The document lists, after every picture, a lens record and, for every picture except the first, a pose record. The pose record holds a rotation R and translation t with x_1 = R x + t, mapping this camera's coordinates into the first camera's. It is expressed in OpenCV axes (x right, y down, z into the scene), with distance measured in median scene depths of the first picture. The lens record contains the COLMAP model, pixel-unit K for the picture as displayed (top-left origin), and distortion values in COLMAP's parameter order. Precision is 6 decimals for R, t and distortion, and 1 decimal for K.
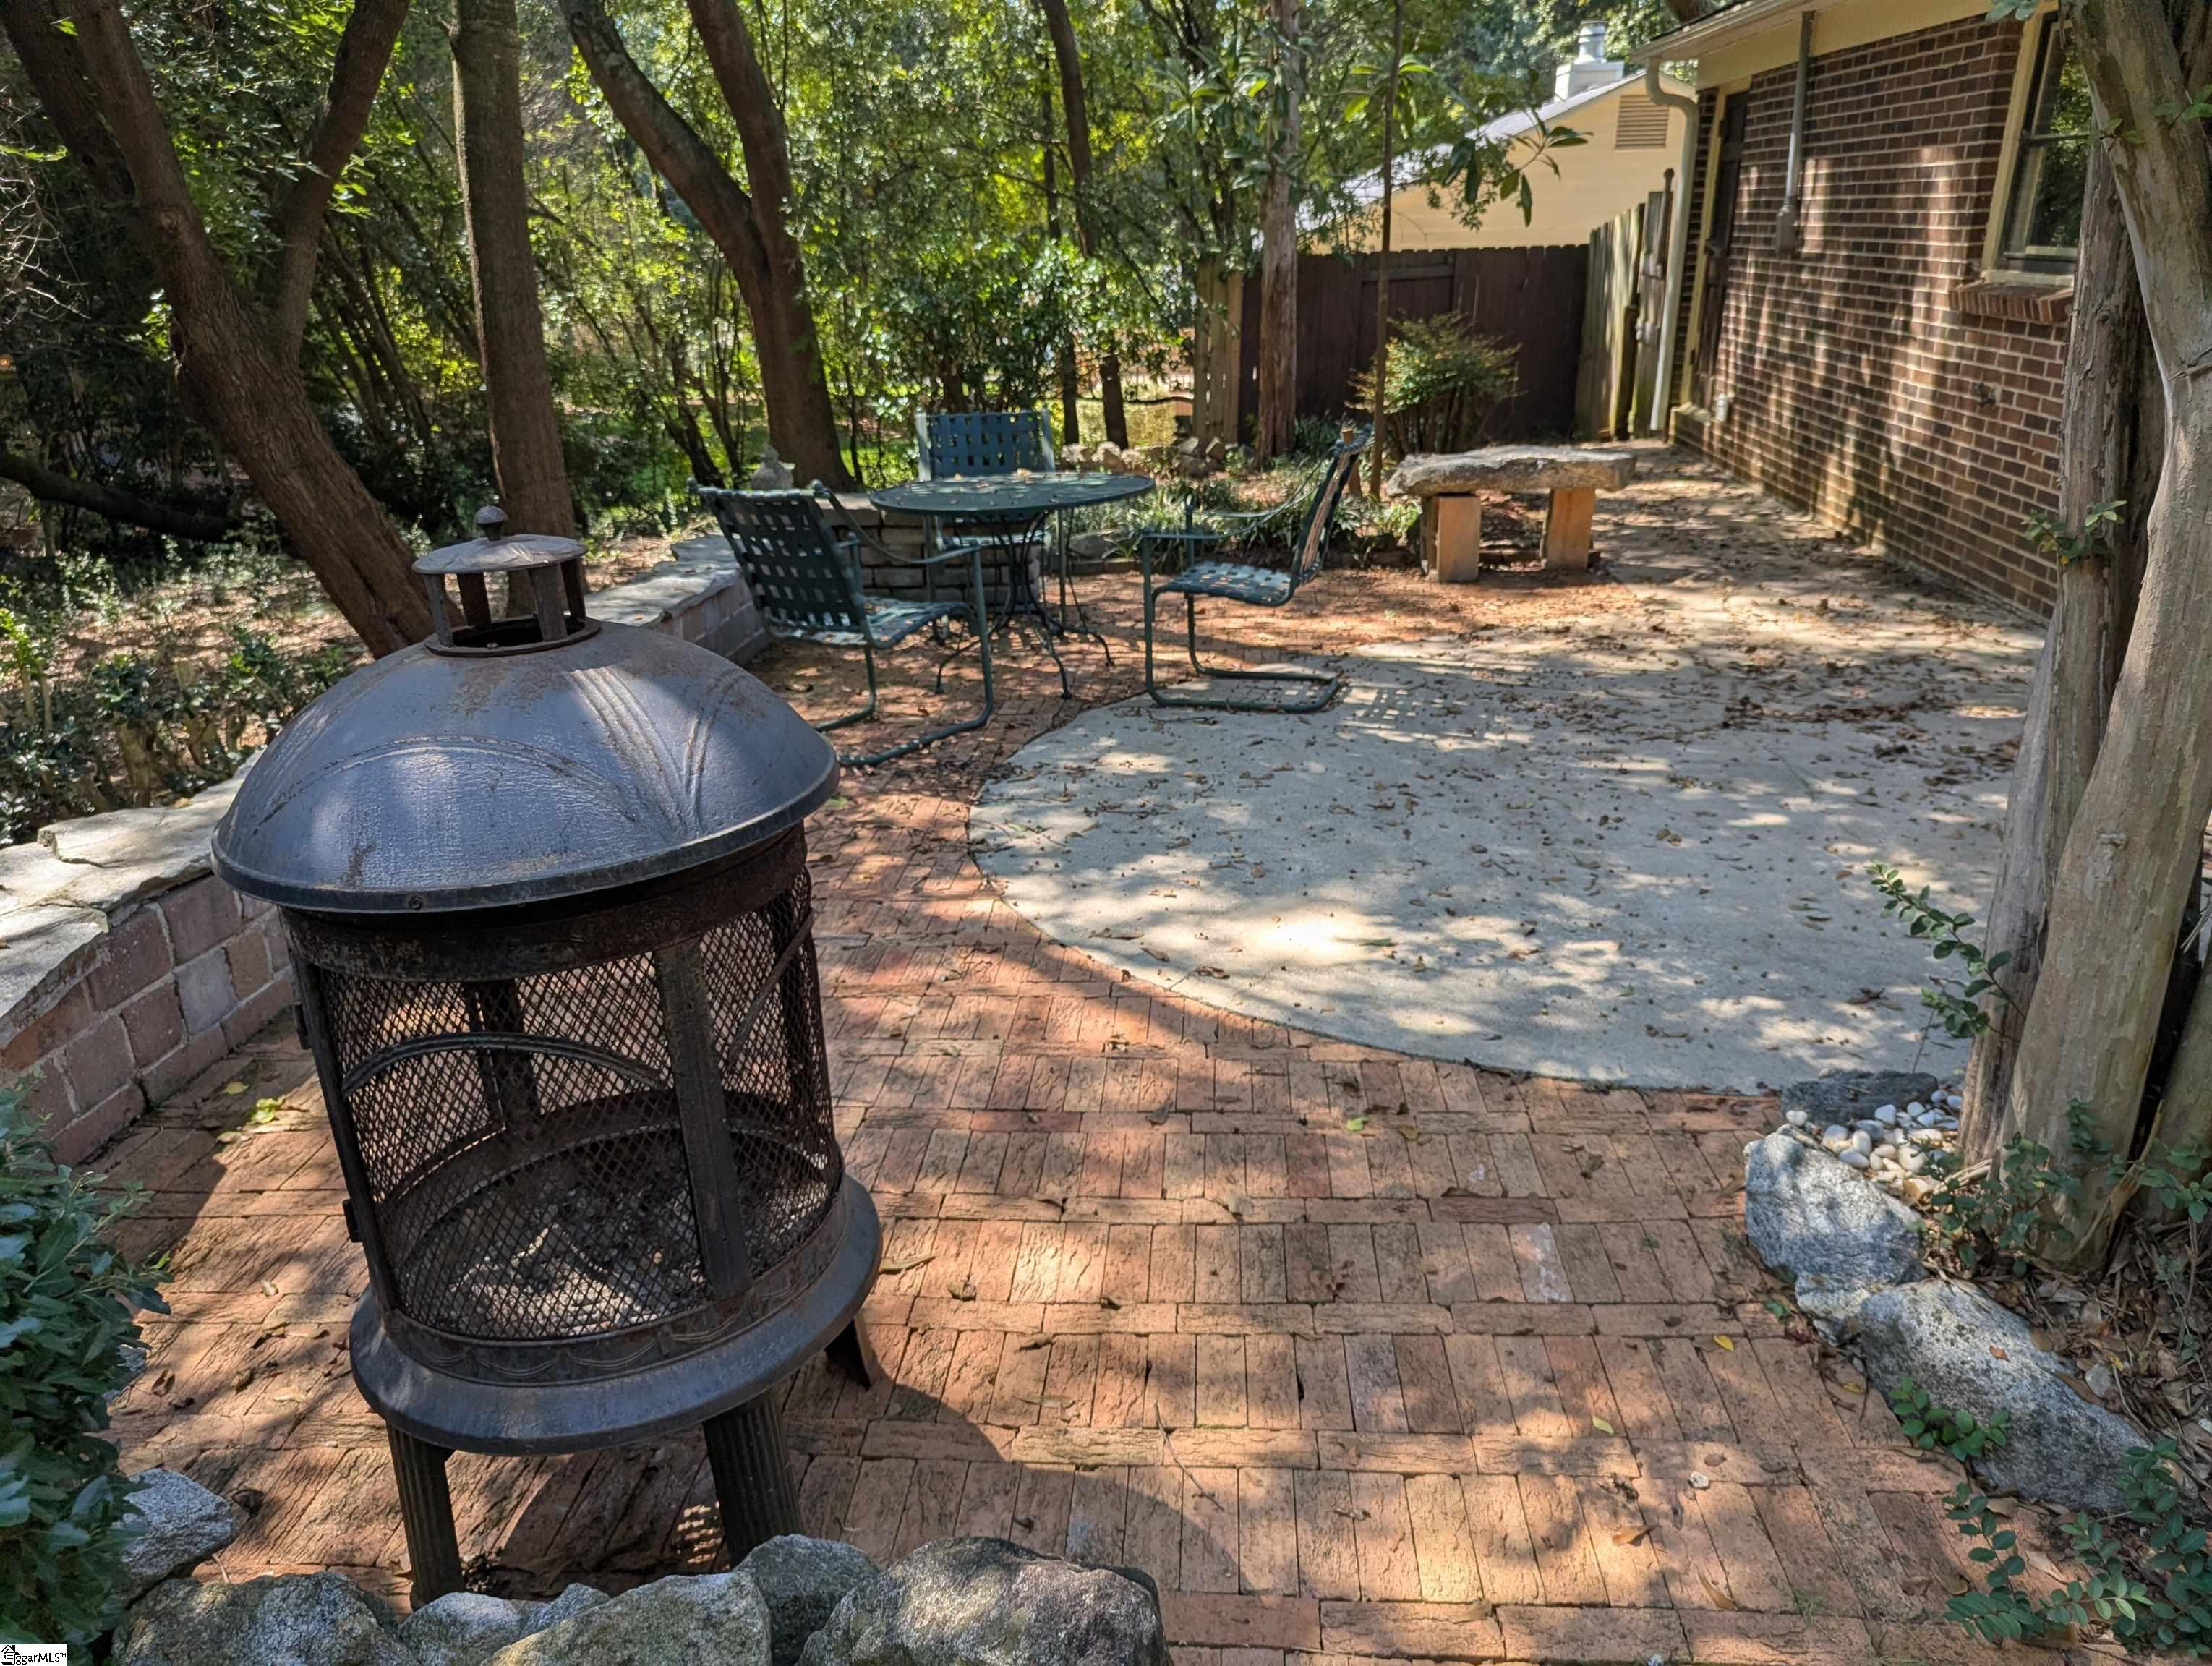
lens RADIAL K [[1561.0, 0, 1101.7], [0, 1561.0, 830.3], [0, 0, 1]] dist [0.012426, 0.000224]
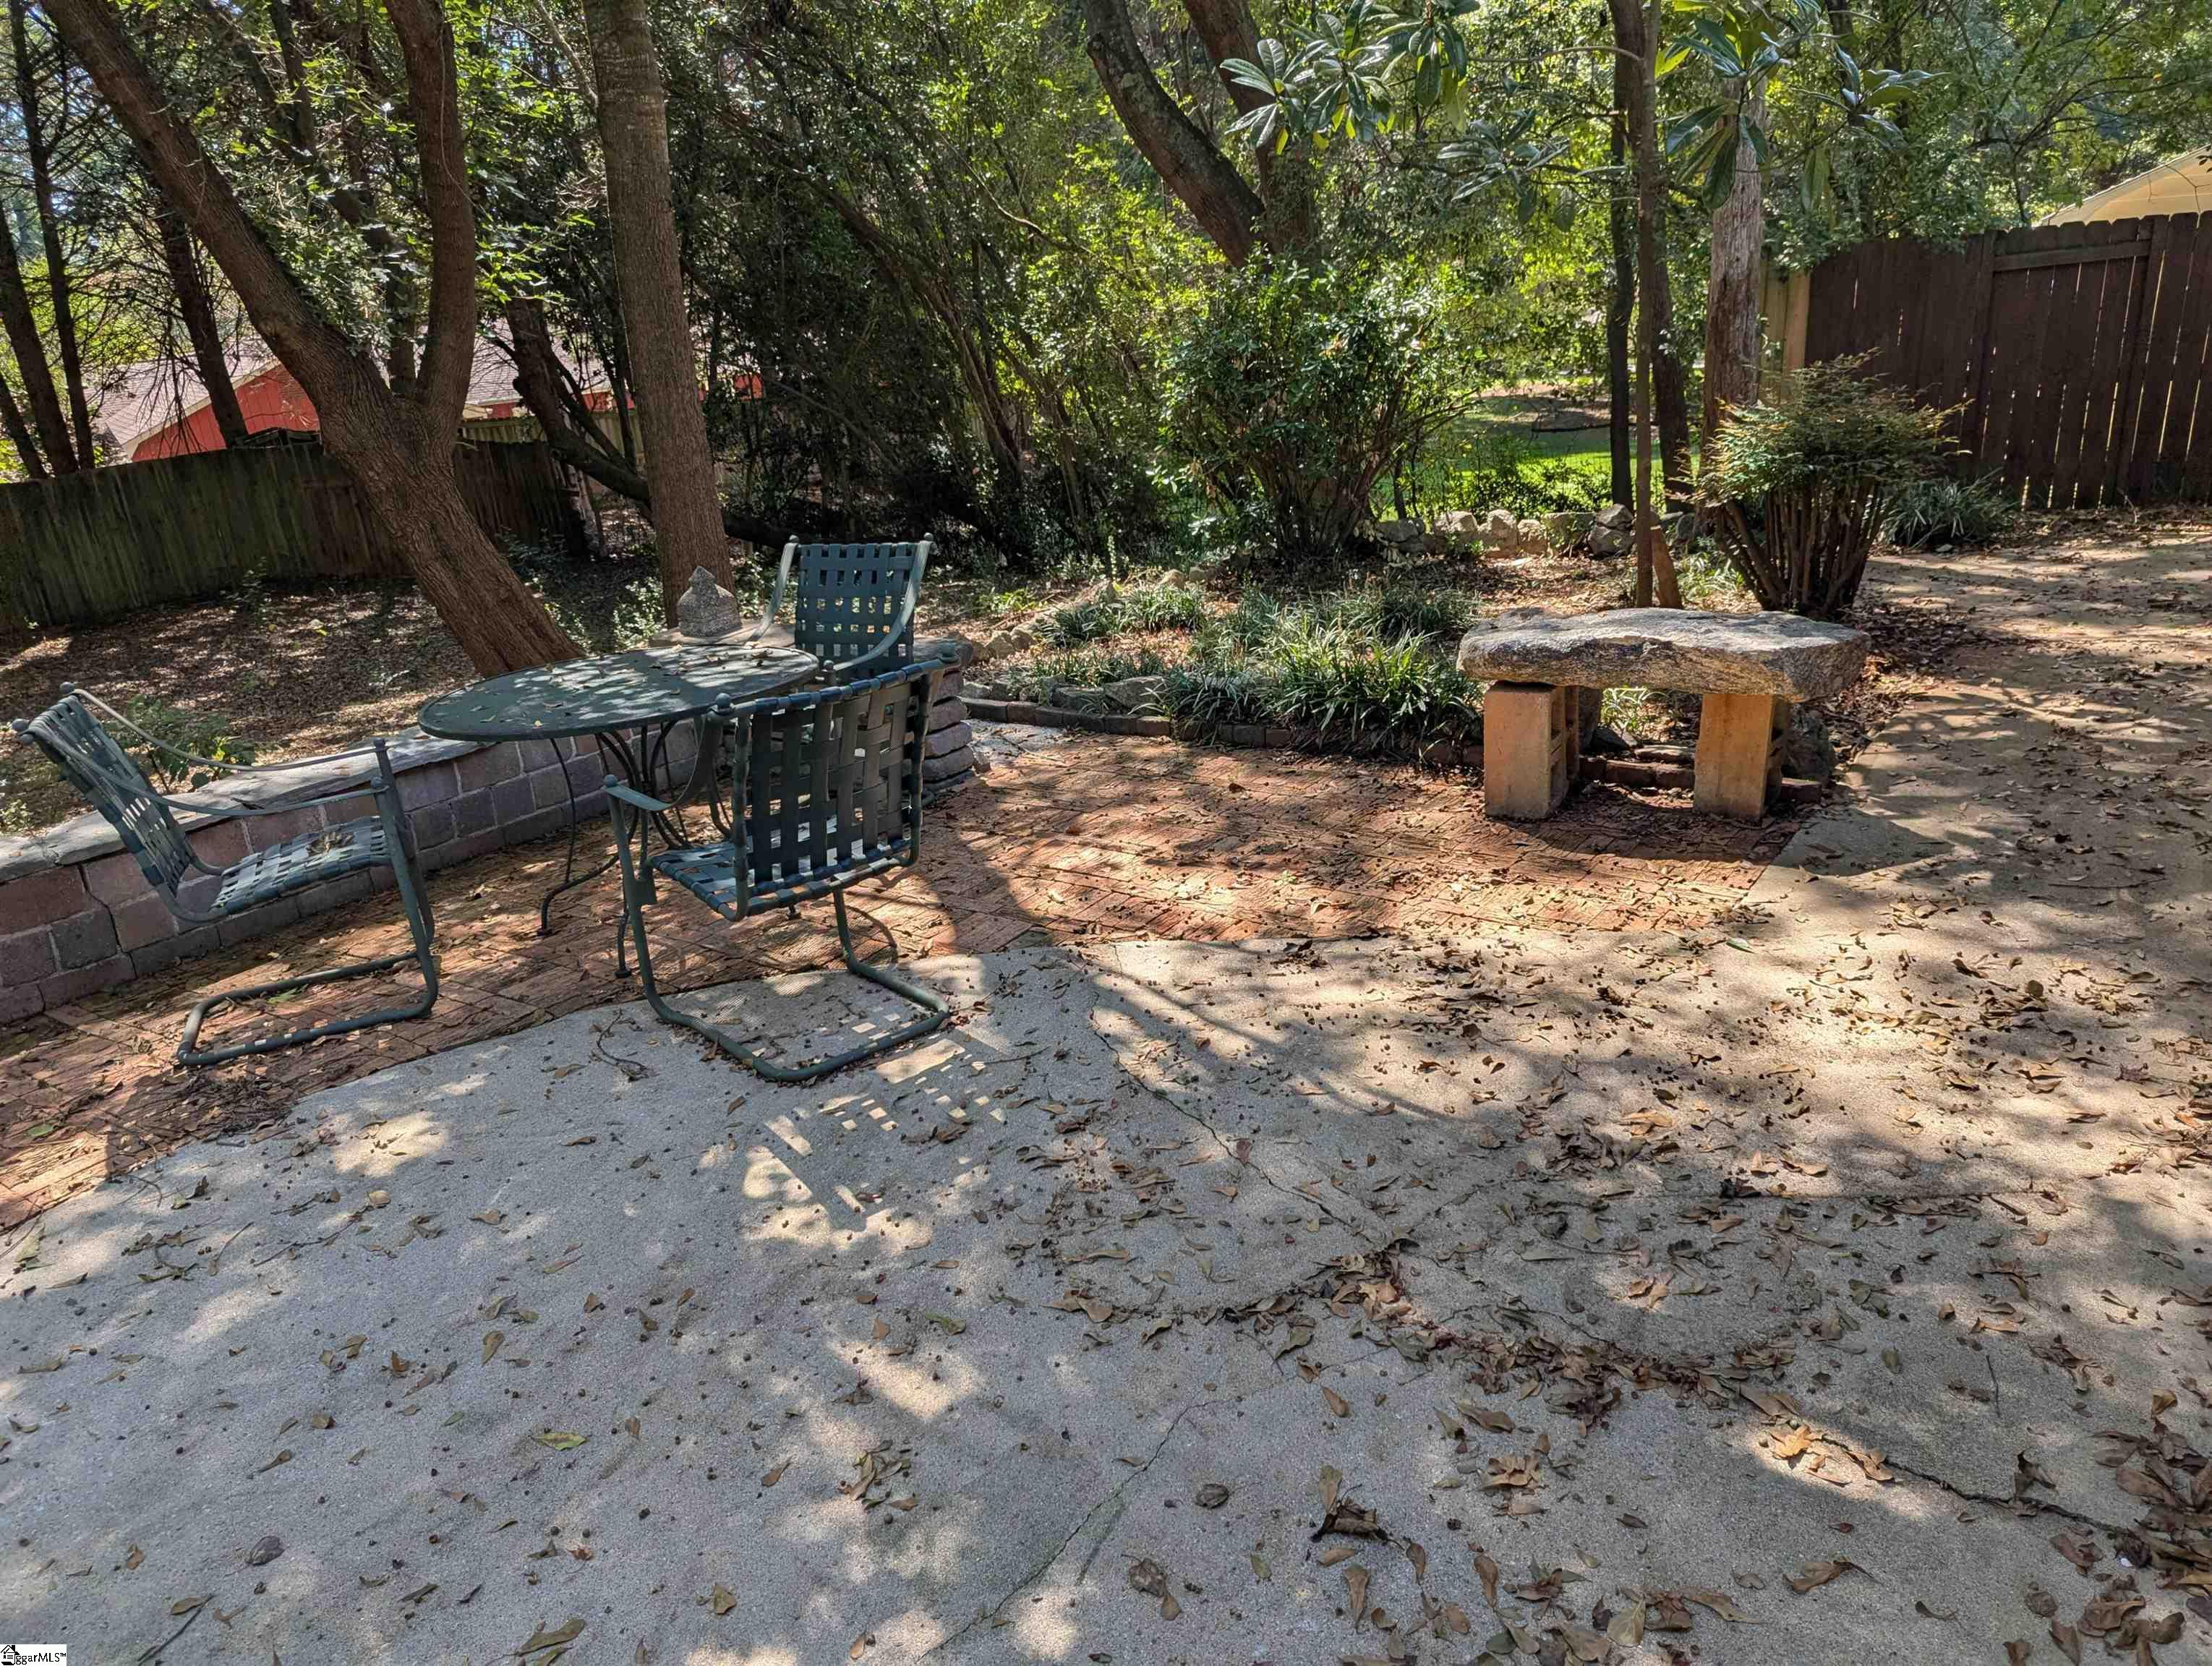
lens RADIAL K [[1561.0, 0, 1108.1], [0, 1561.0, 836.7], [0, 0, 1]] dist [0.012426, 0.000224]
pose [[0.859527, 0.130613, -0.494118, 0.463291], [-0.122267, 0.991270, 0.049341, -0.188023], [0.496249, 0.018004, 0.867993, 0.420254]]
